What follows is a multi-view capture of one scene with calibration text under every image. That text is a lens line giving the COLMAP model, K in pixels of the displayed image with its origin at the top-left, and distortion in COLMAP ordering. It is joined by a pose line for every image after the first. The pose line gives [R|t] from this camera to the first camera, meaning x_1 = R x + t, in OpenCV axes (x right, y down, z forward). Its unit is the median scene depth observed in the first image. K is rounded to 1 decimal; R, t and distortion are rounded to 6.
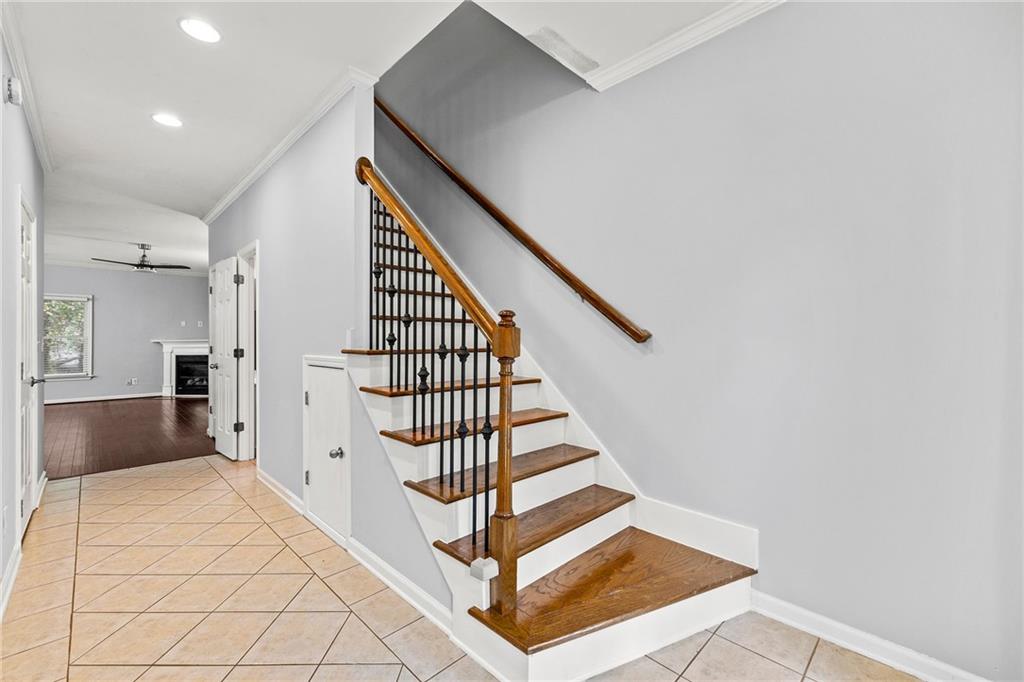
lens RADIAL K [[427.0, 0, 515.9], [0, 427.0, 336.8], [0, 0, 1]] dist [0.000909, 0.000523]
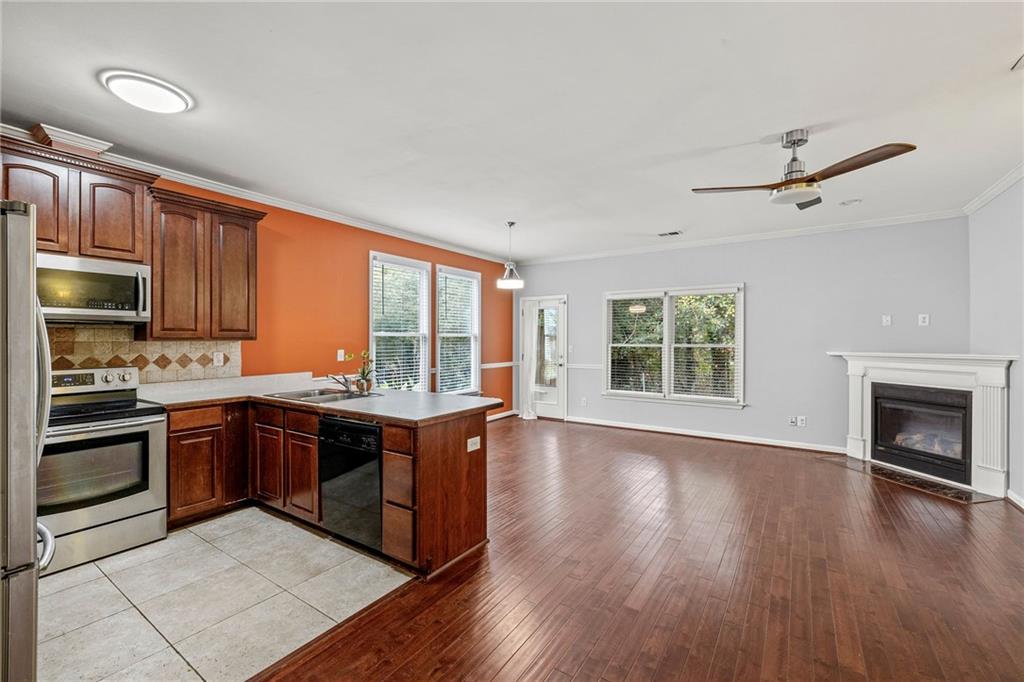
lens RADIAL K [[427.0, 0, 515.9], [0, 427.0, 336.8], [0, 0, 1]] dist [0.000909, 0.000523]
pose [[0.200339, -0.006423, -0.979706, -0.378364], [-0.000319, 0.999978, -0.006621, -0.008079], [0.979727, 0.001638, 0.200332, 0.478353]]
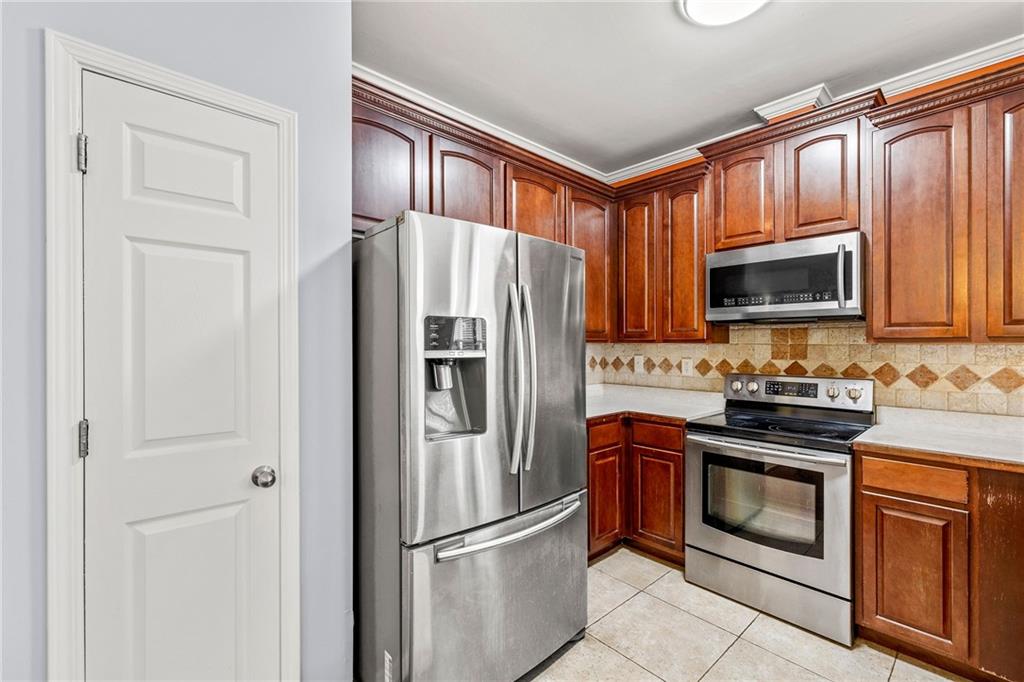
lens RADIAL K [[442.5, 0, 496.3], [0, 442.5, 345.5], [0, 0, 1]] dist [0.000291, -0.000012]
pose [[-0.998354, -0.003092, 0.057272, -0.589141], [-0.002987, 0.999994, 0.001909, -0.005499], [-0.057277, 0.001734, -0.998357, 0.509289]]
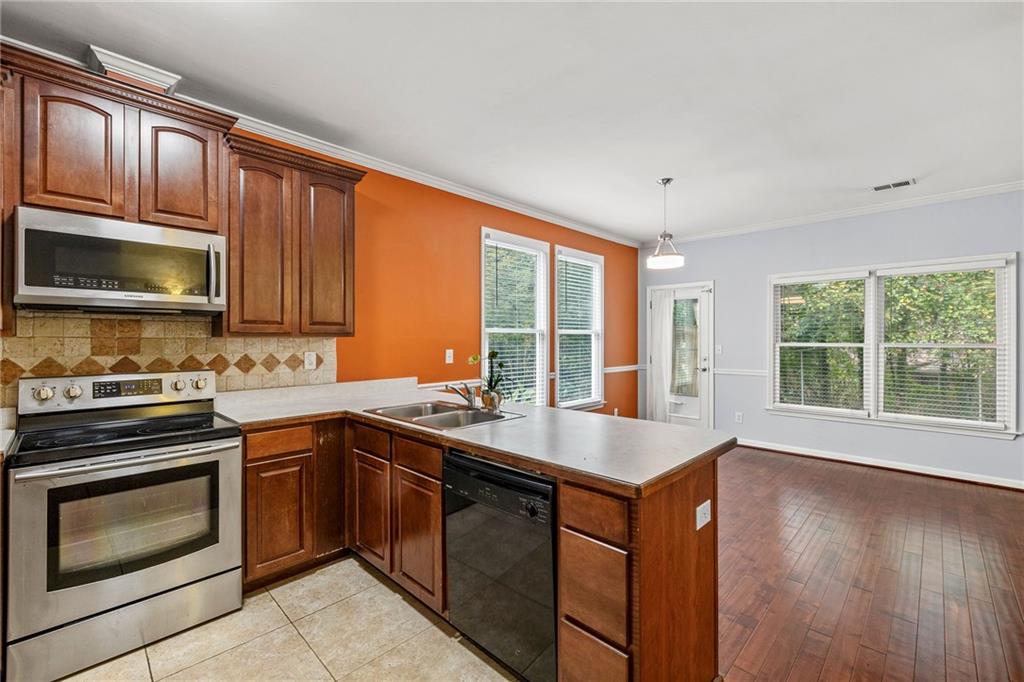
lens RADIAL K [[427.0, 0, 515.9], [0, 427.0, 336.8], [0, 0, 1]] dist [0.000909, 0.000523]
pose [[0.022168, -0.007020, -0.999730, -0.511155], [0.000183, 0.999975, -0.007018, -0.005050], [0.999754, -0.000027, 0.022168, 0.429134]]
